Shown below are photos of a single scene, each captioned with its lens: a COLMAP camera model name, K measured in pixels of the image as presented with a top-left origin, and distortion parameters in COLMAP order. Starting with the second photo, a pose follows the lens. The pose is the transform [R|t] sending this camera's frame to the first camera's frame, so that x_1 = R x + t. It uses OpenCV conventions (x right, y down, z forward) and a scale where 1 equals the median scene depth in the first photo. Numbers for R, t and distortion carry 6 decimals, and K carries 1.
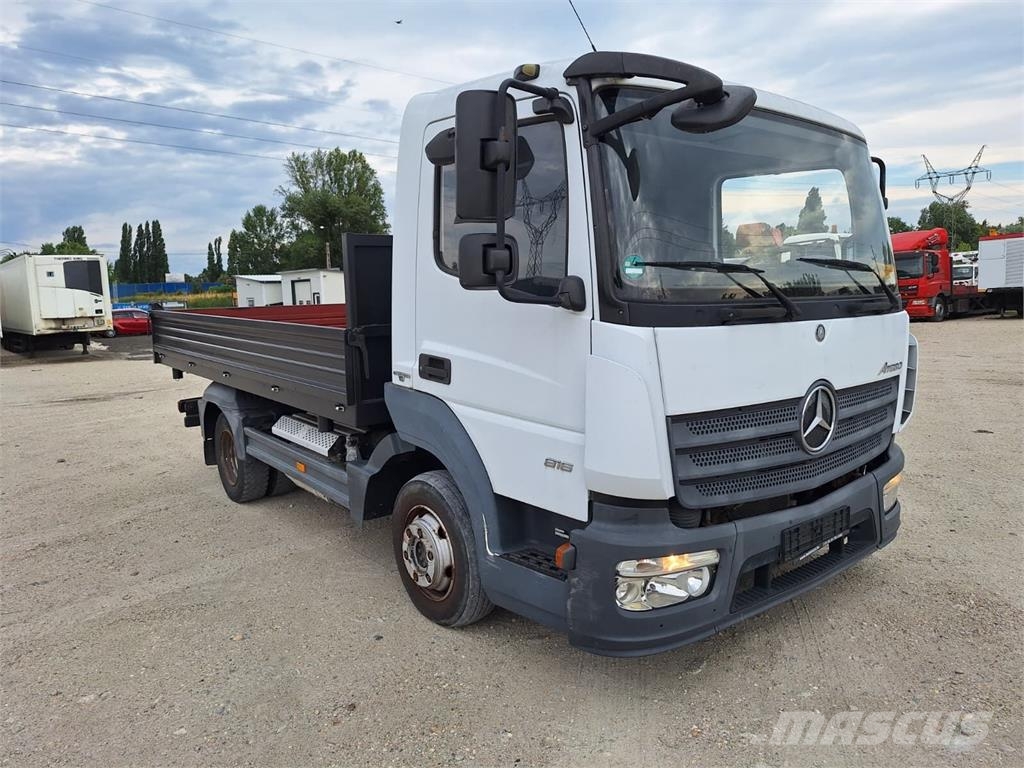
lens RADIAL K [[708.2, 0, 509.3], [0, 708.2, 395.7], [0, 0, 1]] dist [0.055193, -0.046976]
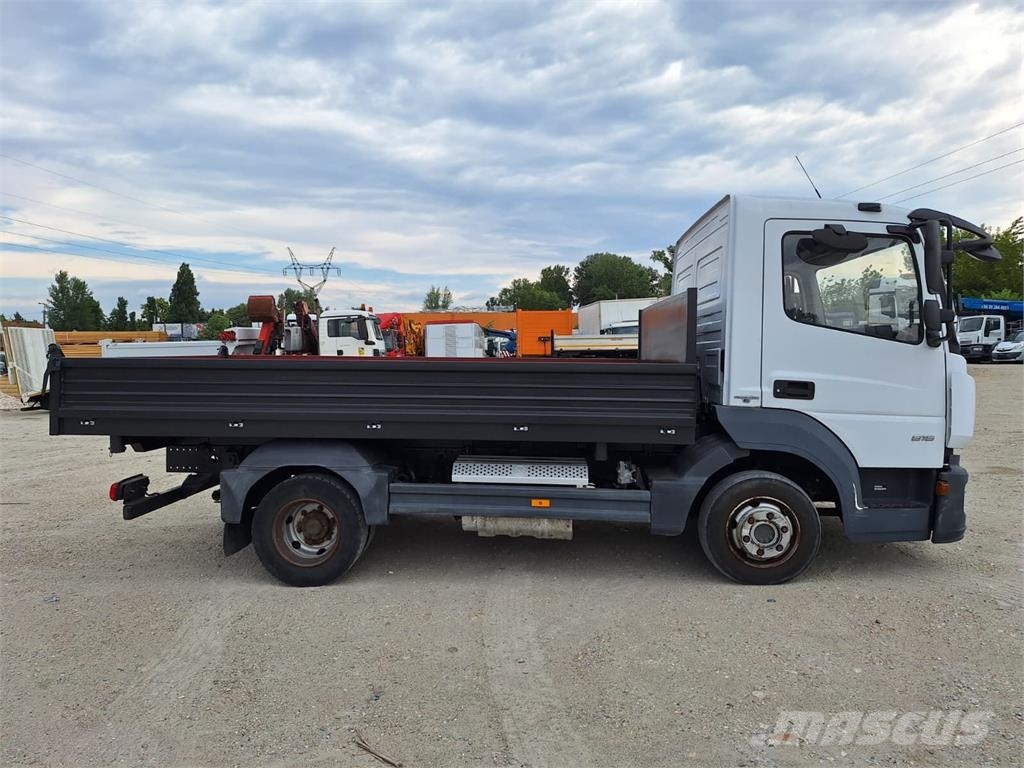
lens RADIAL K [[708.2, 0, 509.3], [0, 708.2, 395.7], [0, 0, 1]] dist [0.055193, -0.046976]
pose [[0.673033, -0.021142, 0.739311, -1.096241], [0.096674, 0.993530, -0.059596, 0.002272], [-0.733267, 0.111582, 0.670722, 0.334706]]
